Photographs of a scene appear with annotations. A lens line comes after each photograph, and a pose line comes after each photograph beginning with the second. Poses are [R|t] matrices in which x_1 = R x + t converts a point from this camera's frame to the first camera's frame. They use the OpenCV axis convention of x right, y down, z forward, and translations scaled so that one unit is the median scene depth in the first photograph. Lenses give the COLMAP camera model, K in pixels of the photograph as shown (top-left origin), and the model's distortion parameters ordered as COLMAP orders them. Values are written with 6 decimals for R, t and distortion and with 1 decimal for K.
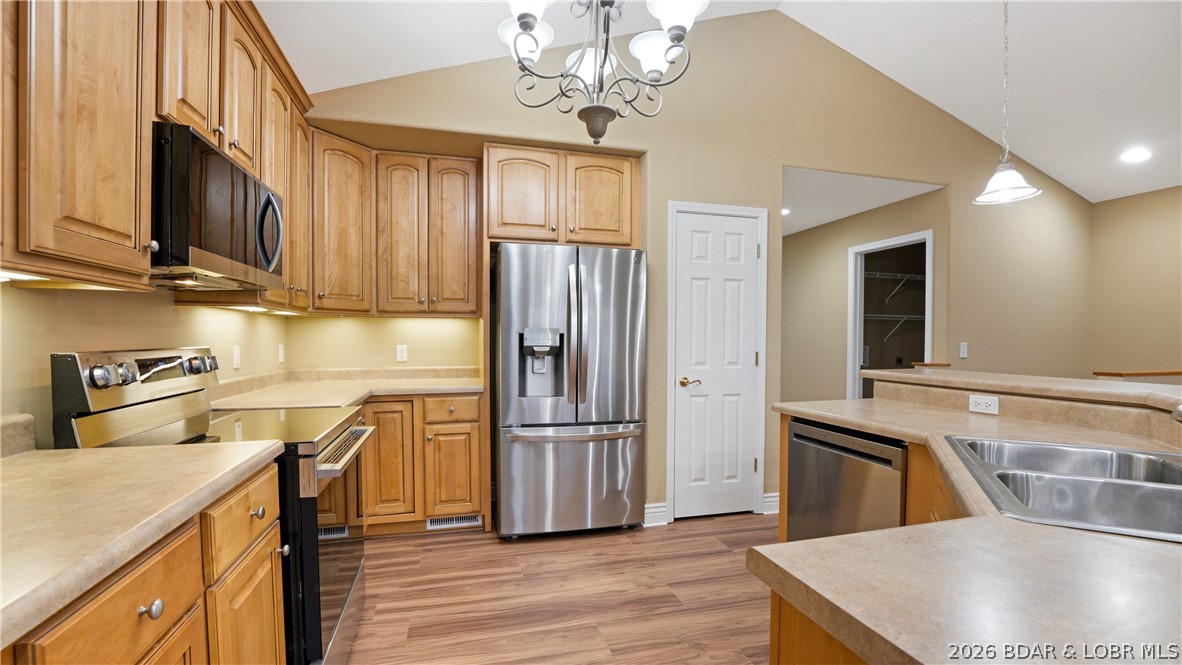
lens RADIAL K [[488.0, 0, 591.0], [0, 488.0, 332.5], [0, 0, 1]] dist [-0.040074, 0.000045]
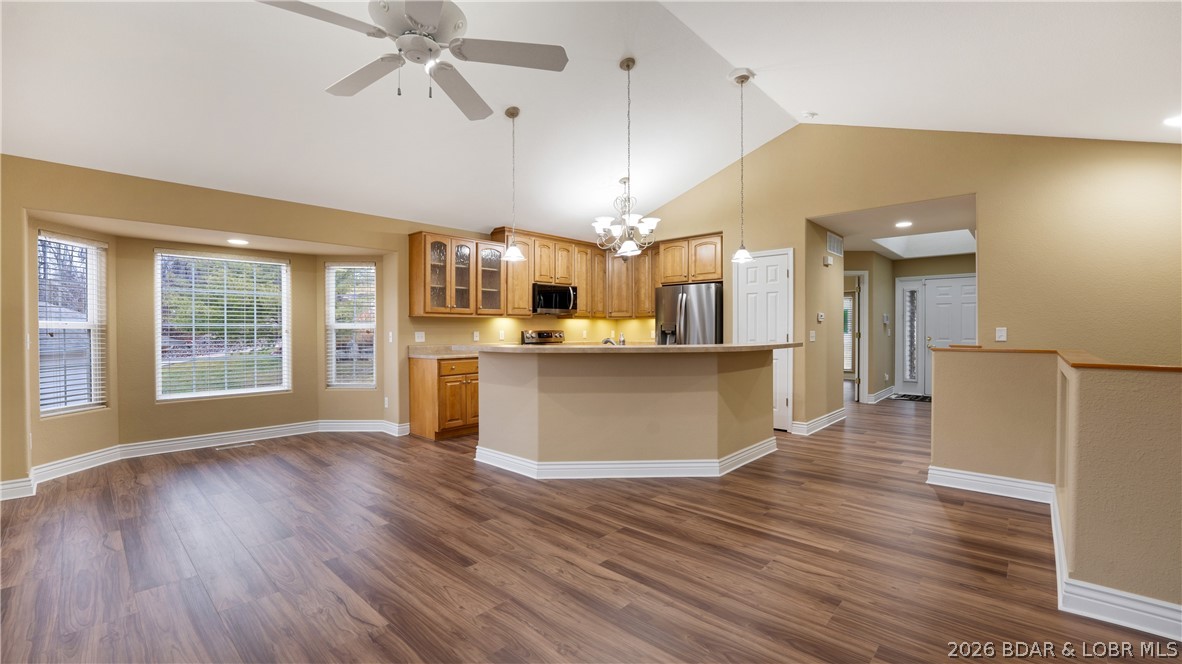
lens RADIAL K [[488.0, 0, 591.0], [0, 488.0, 332.0], [0, 0, 1]] dist [-0.040074, 0.000045]
pose [[0.540640, -0.004105, -0.841244, 1.391959], [0.011351, 0.999933, 0.002416, 0.021595], [0.841177, -0.010855, 0.540650, -0.473481]]
